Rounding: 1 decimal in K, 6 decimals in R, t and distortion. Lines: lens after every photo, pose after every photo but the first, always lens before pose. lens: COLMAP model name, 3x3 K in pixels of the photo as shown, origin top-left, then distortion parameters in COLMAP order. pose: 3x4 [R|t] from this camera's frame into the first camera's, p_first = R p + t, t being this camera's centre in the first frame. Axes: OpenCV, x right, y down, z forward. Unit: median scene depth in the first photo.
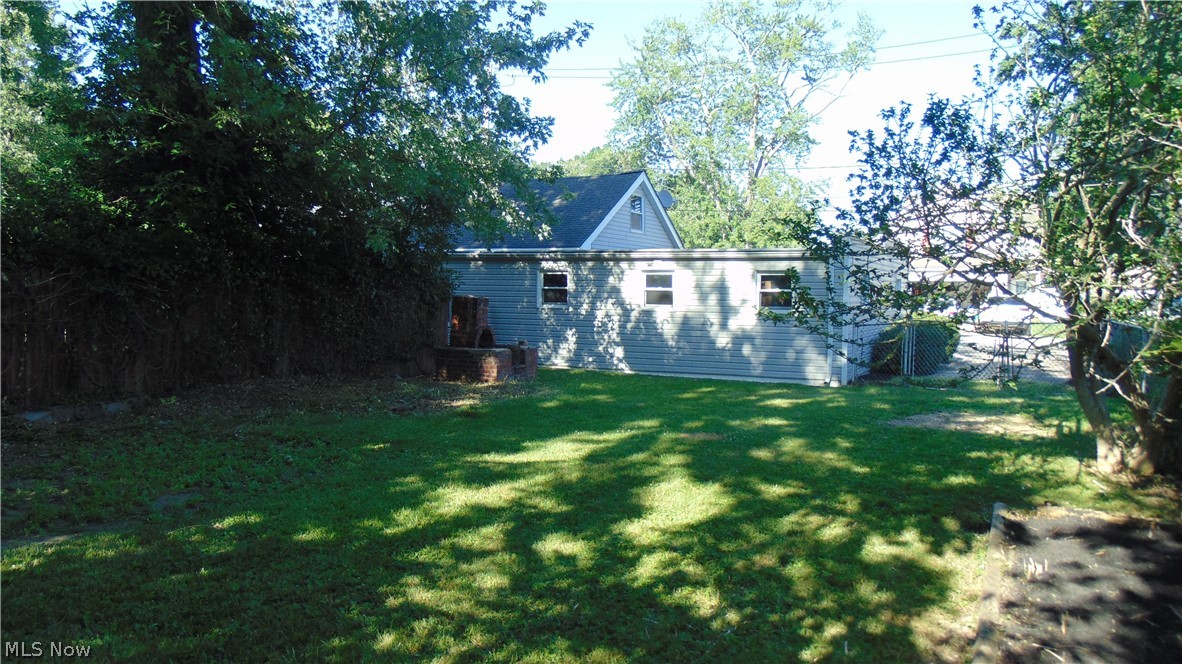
lens RADIAL K [[879.5, 0, 592.8], [0, 879.5, 331.3], [0, 0, 1]] dist [-0.031635, 0.055013]
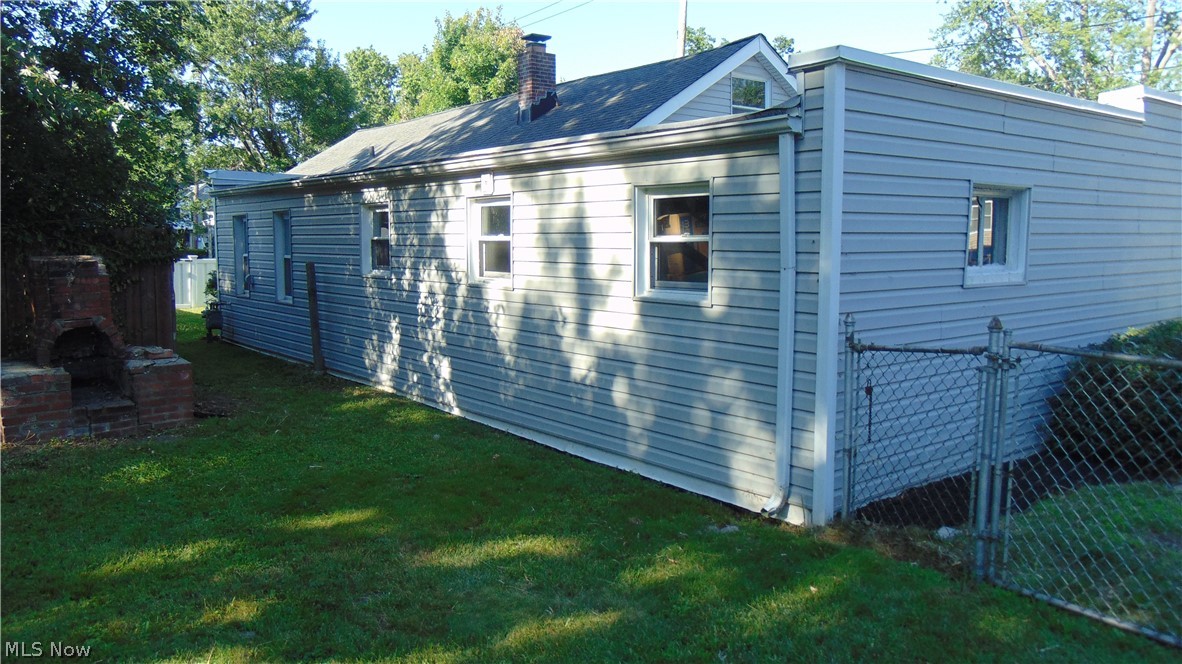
lens RADIAL K [[879.5, 0, 588.2], [0, 879.5, 332.3], [0, 0, 1]] dist [-0.031635, 0.055013]
pose [[0.914619, 0.026606, -0.403441, 0.303533], [0.001751, 0.997563, 0.069754, -0.030961], [0.404314, -0.064505, 0.912343, 0.599073]]
